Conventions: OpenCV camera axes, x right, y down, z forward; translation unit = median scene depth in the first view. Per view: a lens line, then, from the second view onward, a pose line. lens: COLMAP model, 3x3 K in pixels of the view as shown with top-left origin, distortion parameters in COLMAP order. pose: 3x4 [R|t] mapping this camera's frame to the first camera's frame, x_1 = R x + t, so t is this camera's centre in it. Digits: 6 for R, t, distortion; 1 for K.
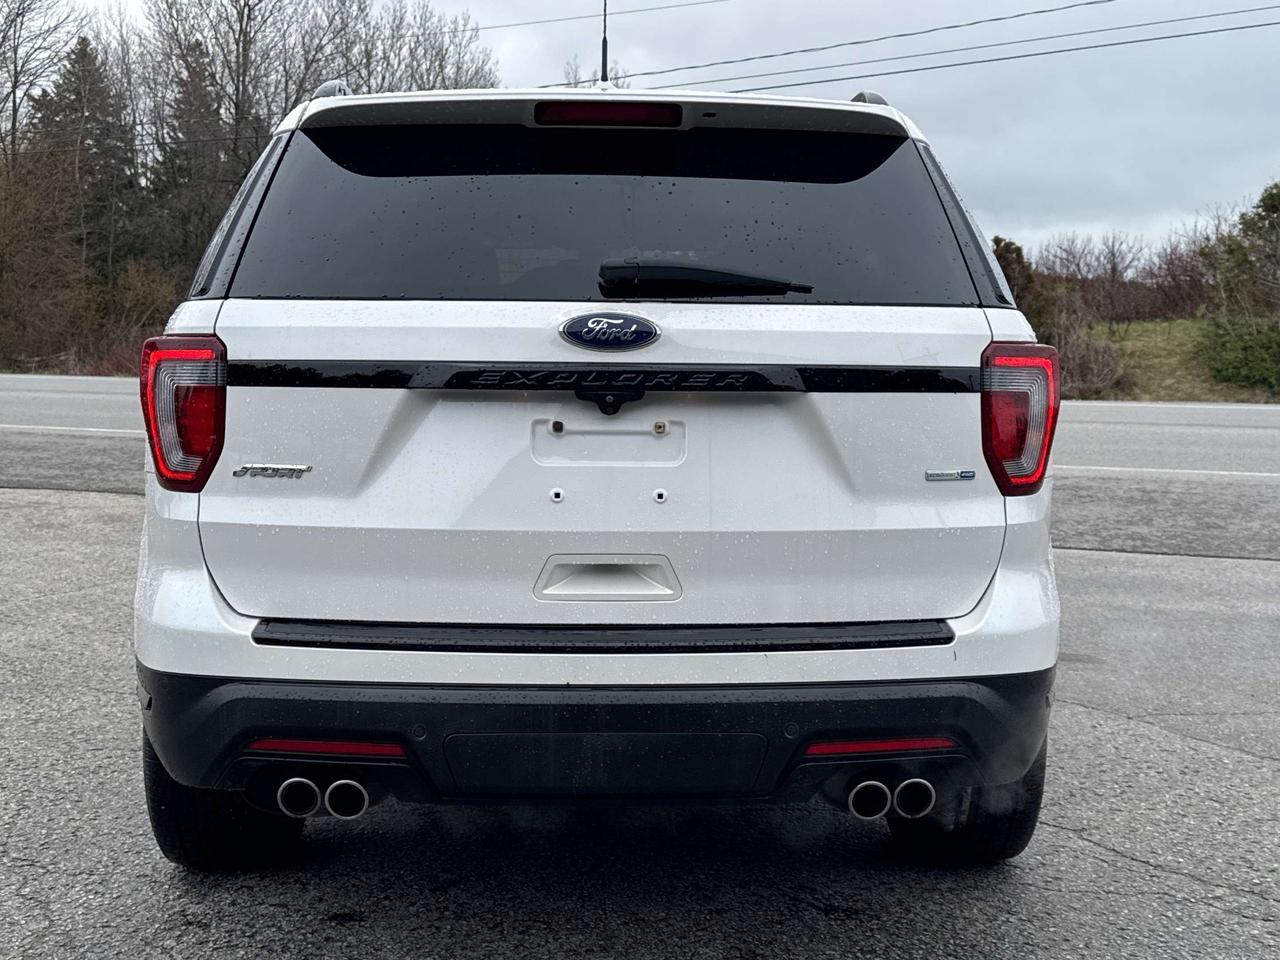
lens RADIAL K [[1976.2, 0, 640.0], [0, 1976.2, 480.0], [0, 0, 1]] dist [0.303267, -1.060094]
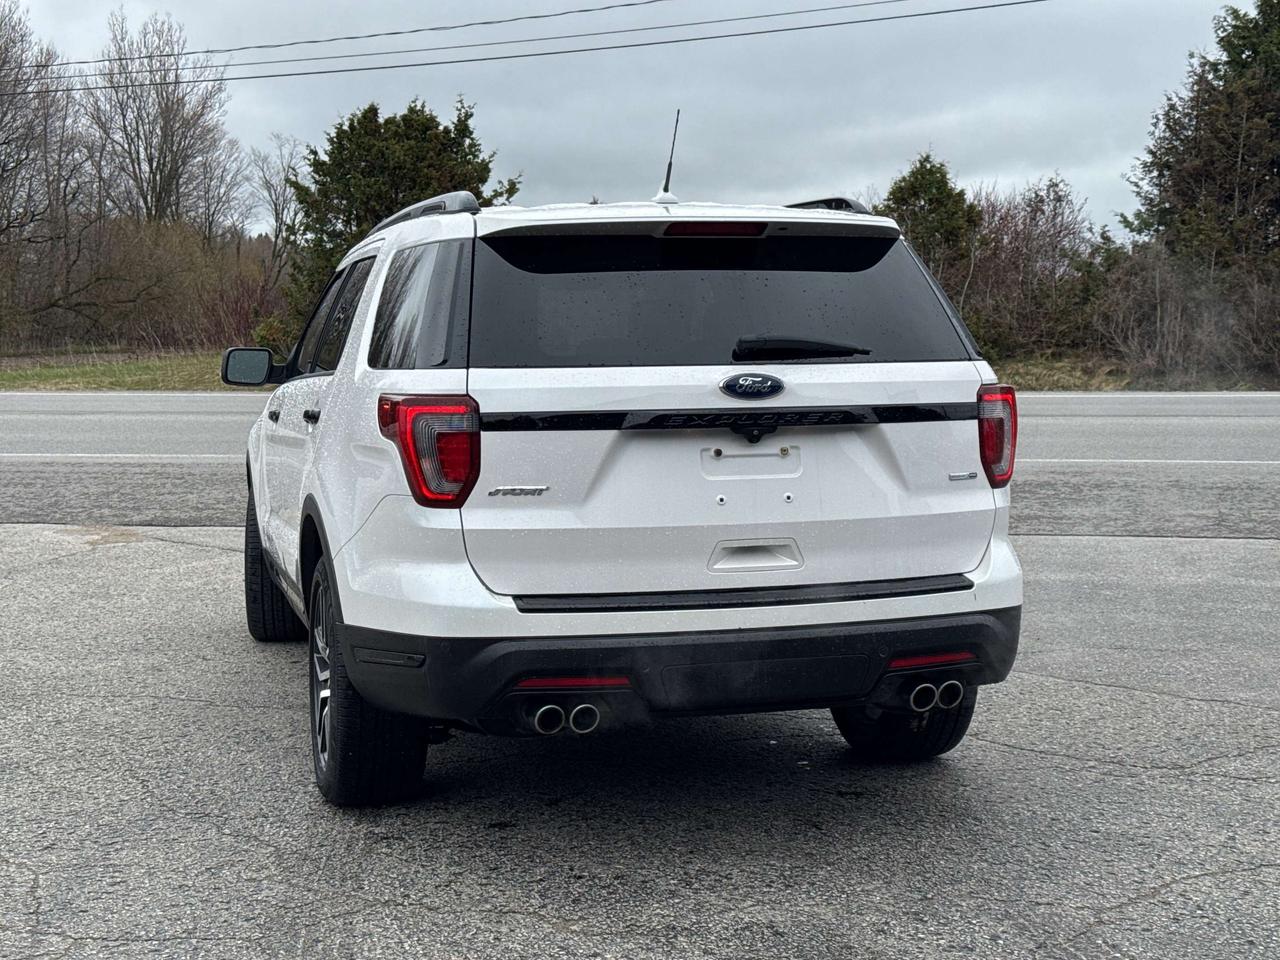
lens RADIAL K [[2779.5, 0, 640.0], [0, 2779.5, 480.0], [0, 0, 1]] dist [0.303083, -0.314820]
pose [[0.952272, -0.037645, 0.302921, -0.697355], [0.036218, 0.999291, 0.010330, -0.029354], [-0.303095, 0.001134, 0.952960, -0.898940]]
